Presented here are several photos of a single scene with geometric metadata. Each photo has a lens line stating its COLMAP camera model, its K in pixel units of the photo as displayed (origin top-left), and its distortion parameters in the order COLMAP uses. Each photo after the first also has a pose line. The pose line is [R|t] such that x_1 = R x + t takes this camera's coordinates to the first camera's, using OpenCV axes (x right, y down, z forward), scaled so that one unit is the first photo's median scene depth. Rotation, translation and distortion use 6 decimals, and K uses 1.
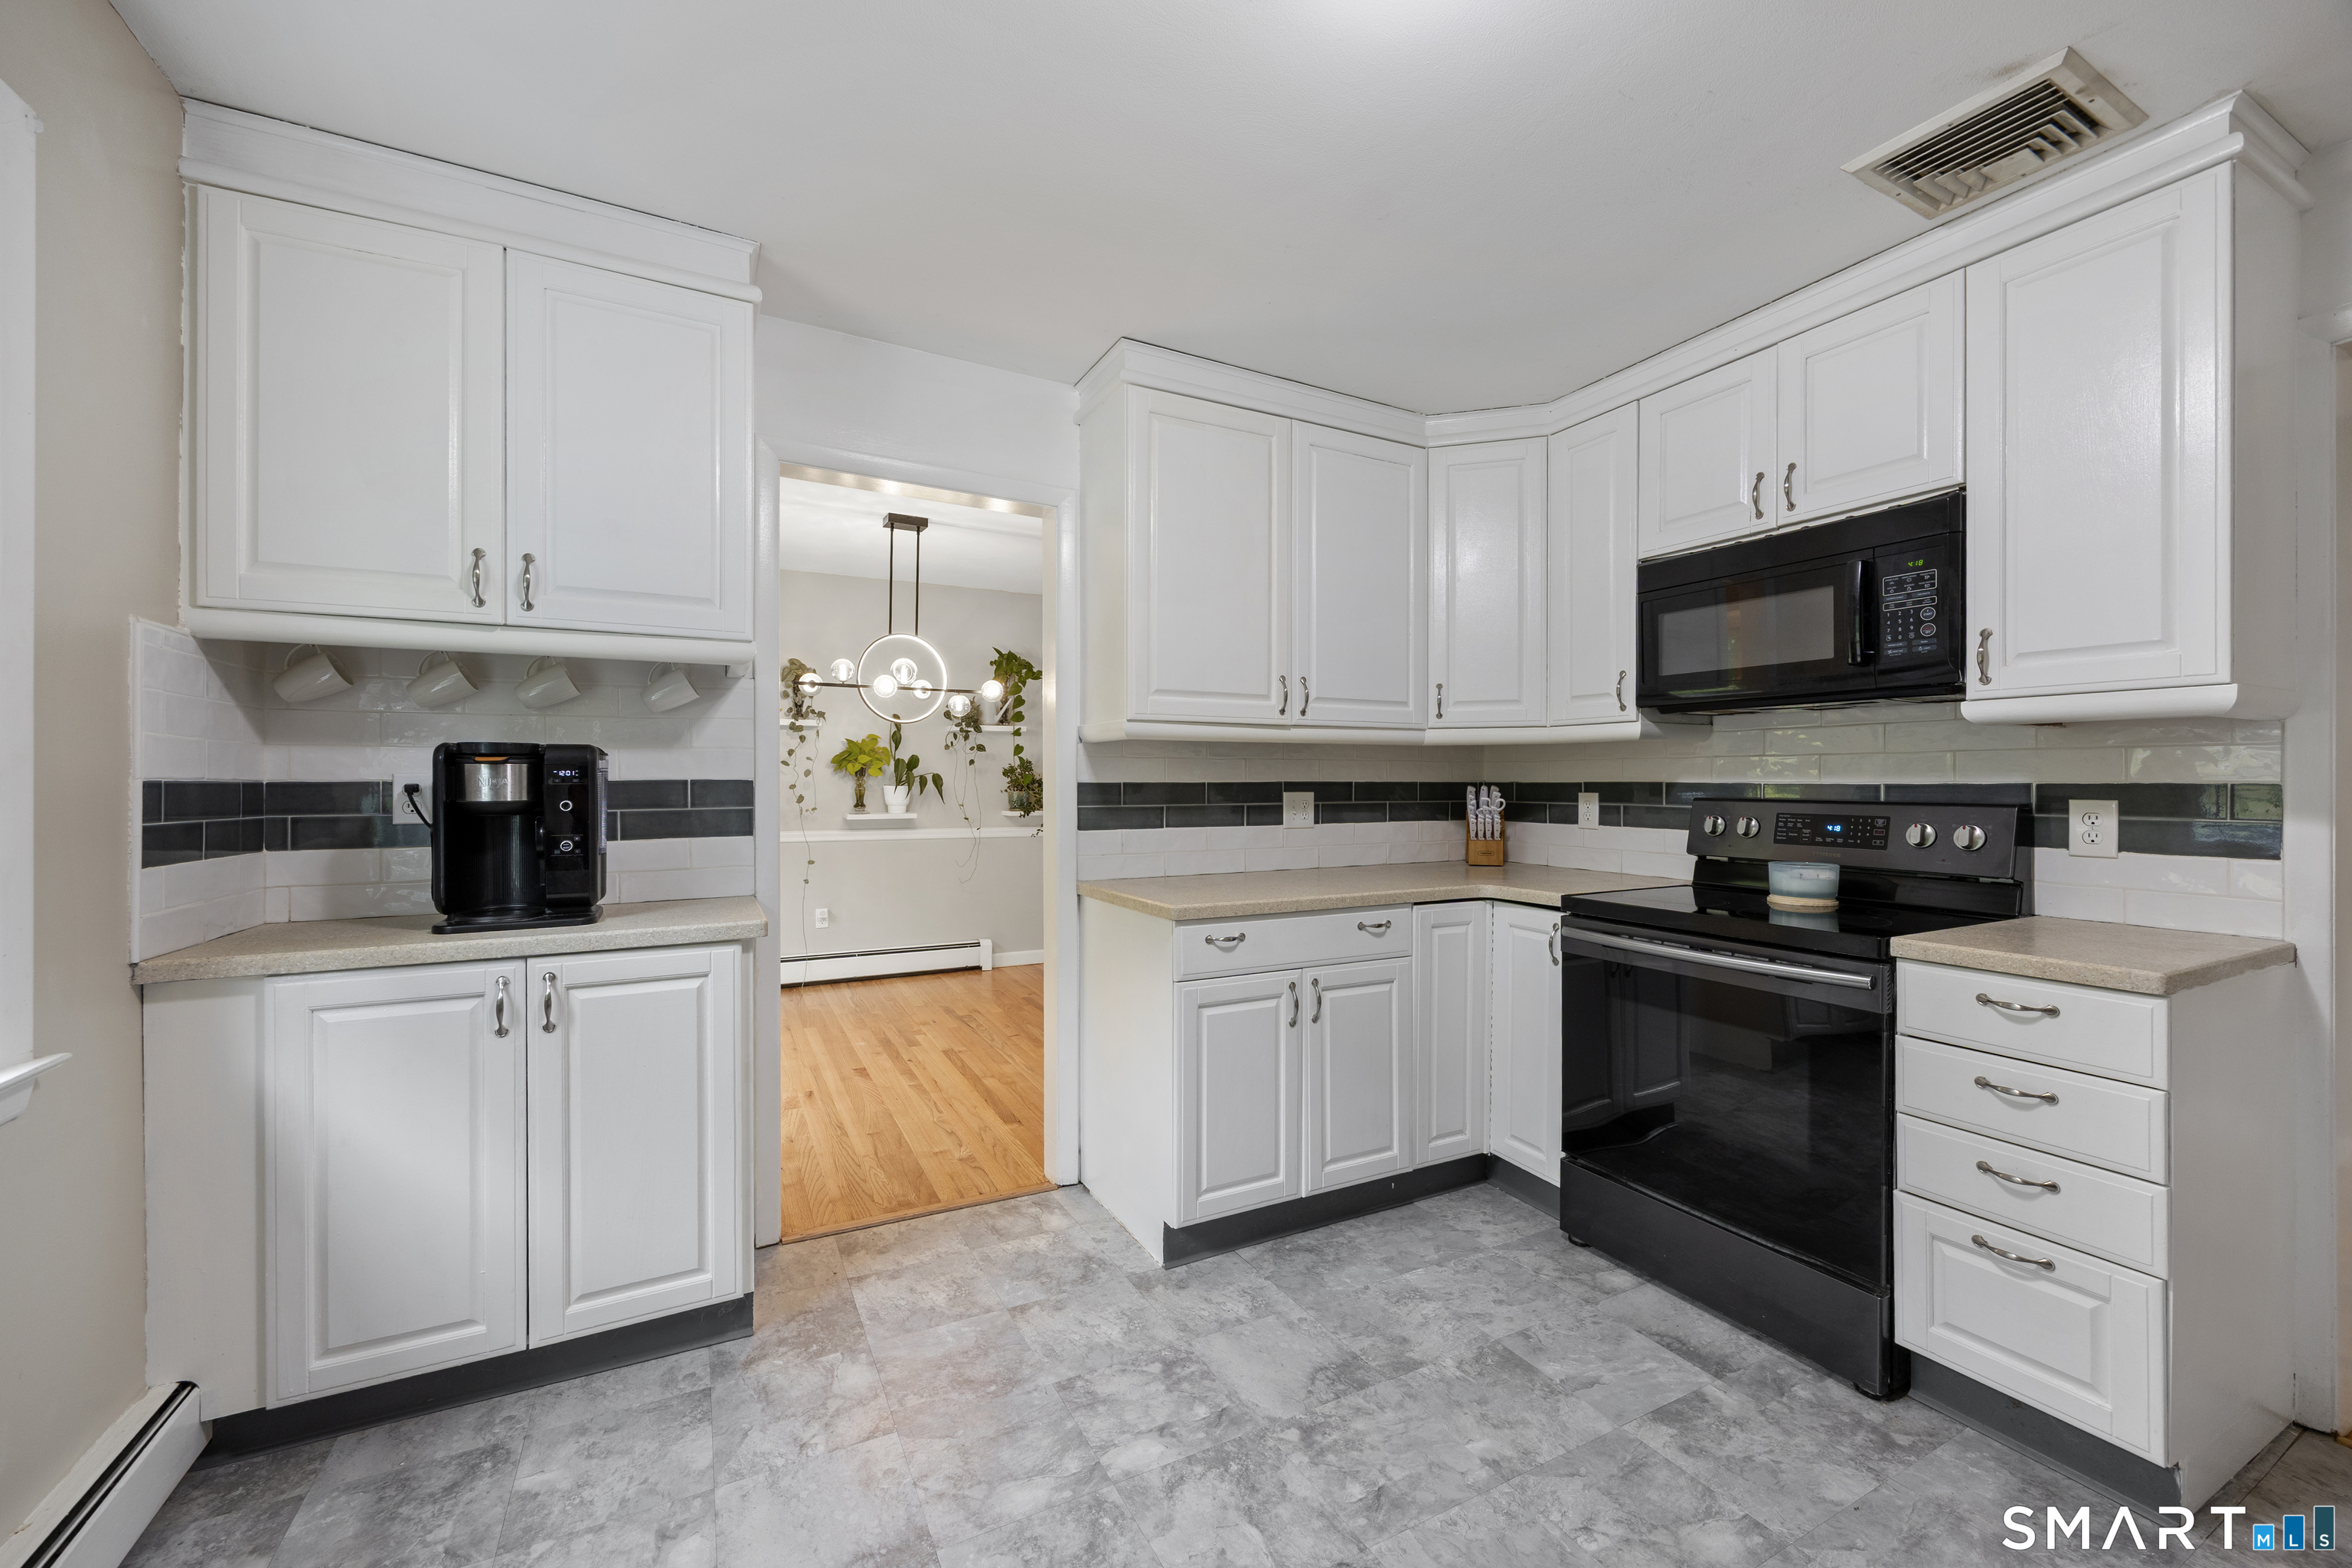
lens RADIAL K [[927.5, 0, 1169.2], [0, 927.5, 779.5], [0, 0, 1]] dist [-0.000900, 0.000057]
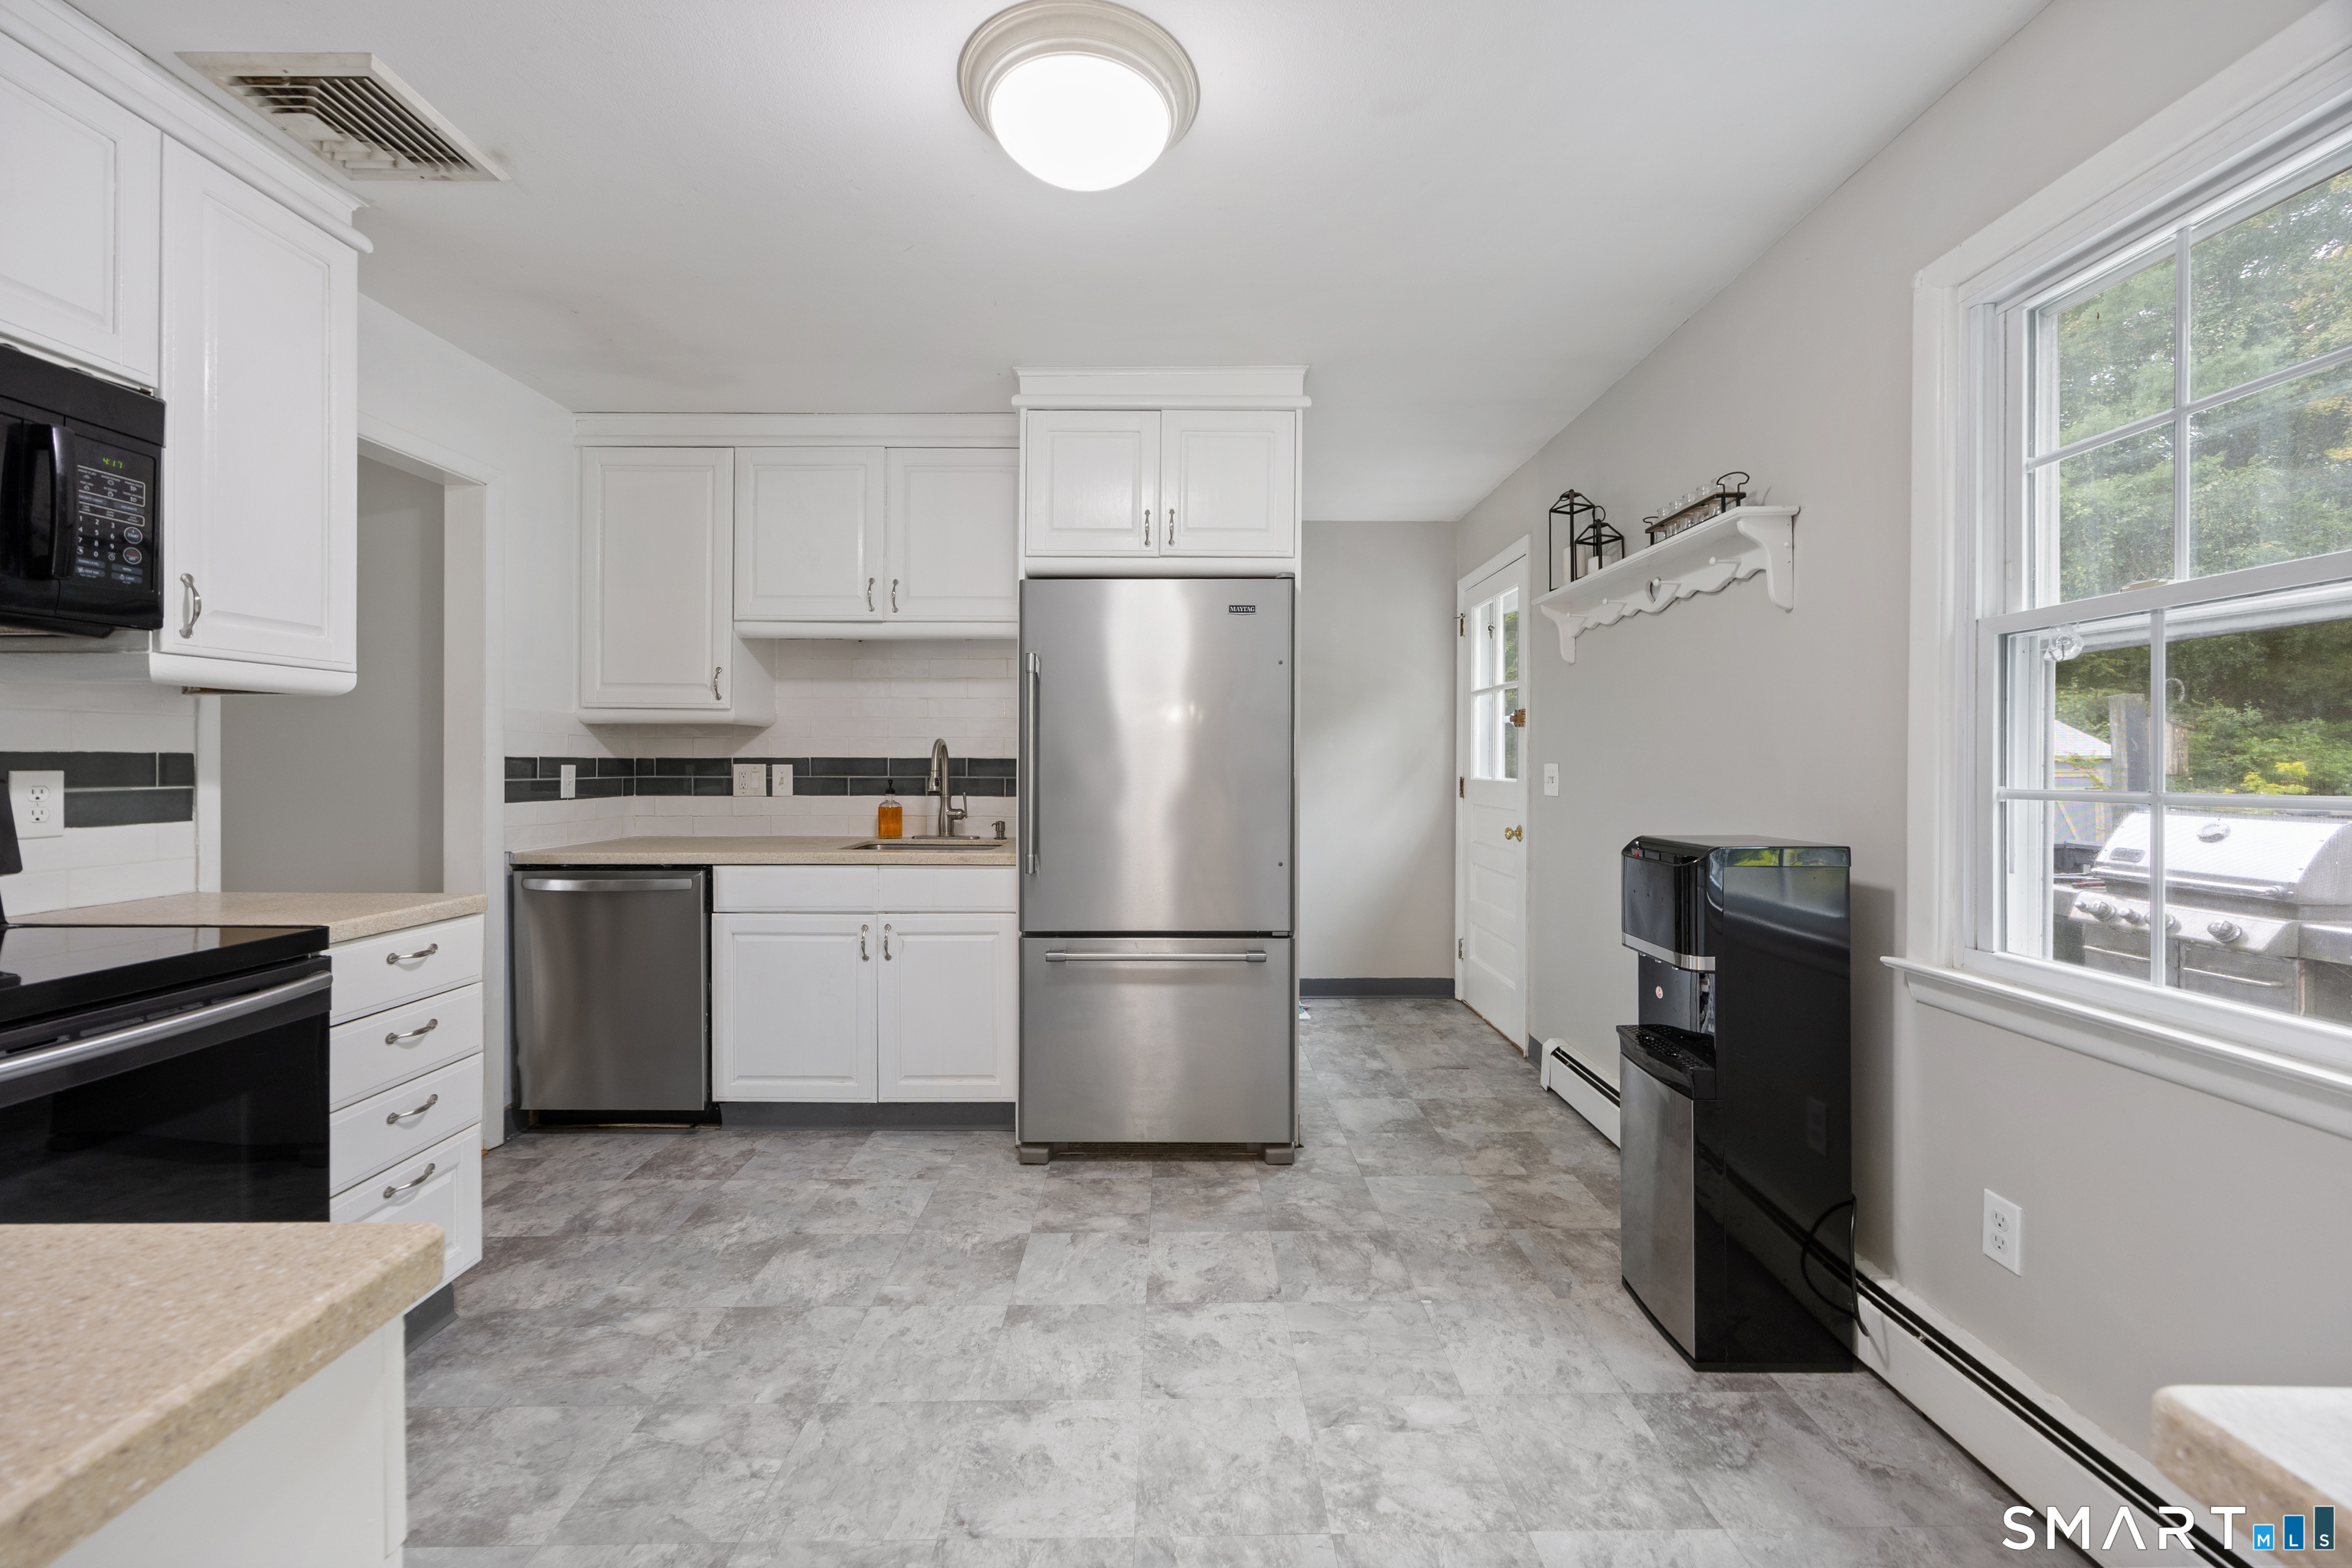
lens RADIAL K [[921.7, 0, 1199.7], [0, 921.7, 761.1], [0, 0, 1]] dist [0.010969, -0.000227]
pose [[-0.900786, -0.003972, 0.434246, -0.322896], [-0.004406, 0.999990, 0.000005, 0.007974], [-0.434242, -0.001909, -0.900794, 1.250848]]
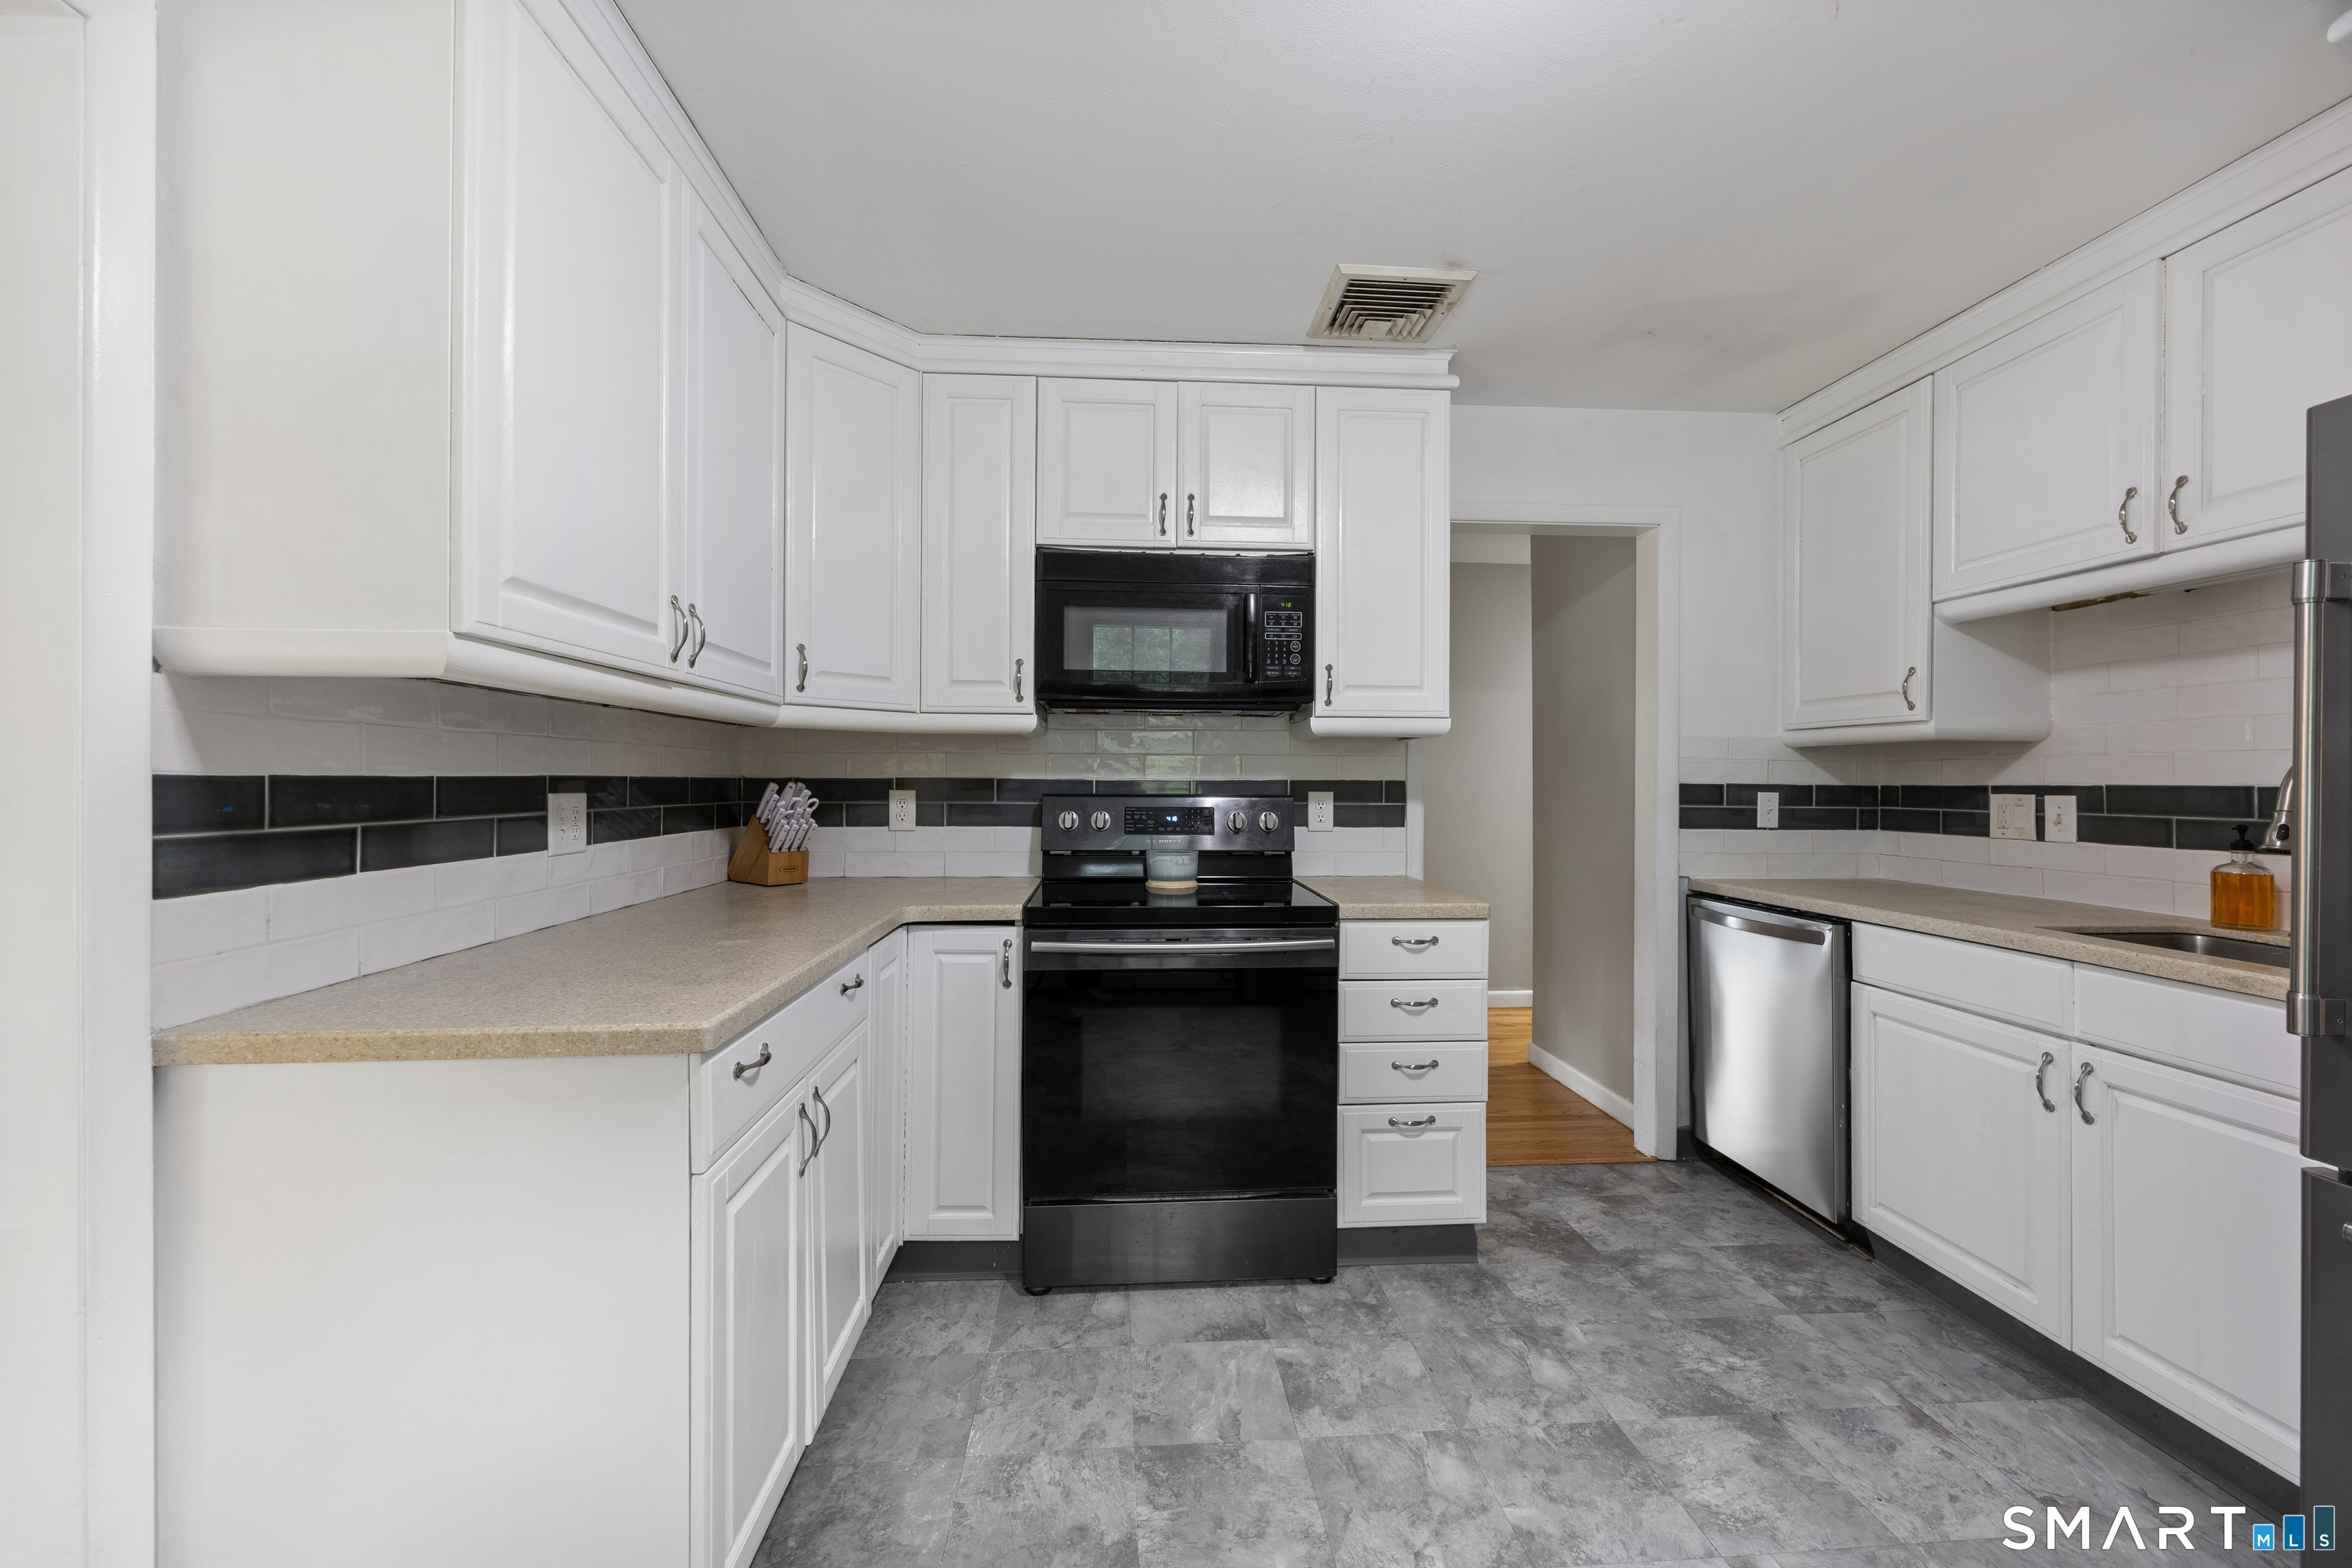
lens RADIAL K [[918.5, 0, 1168.8], [0, 918.5, 779.3], [0, 0, 1]] dist [0.001145, 0.000388]
pose [[0.388745, 0.001626, 0.921344, -0.386593], [-0.005895, 0.999982, 0.000722, 0.003056], [-0.921327, -0.005712, 0.388748, 0.633923]]
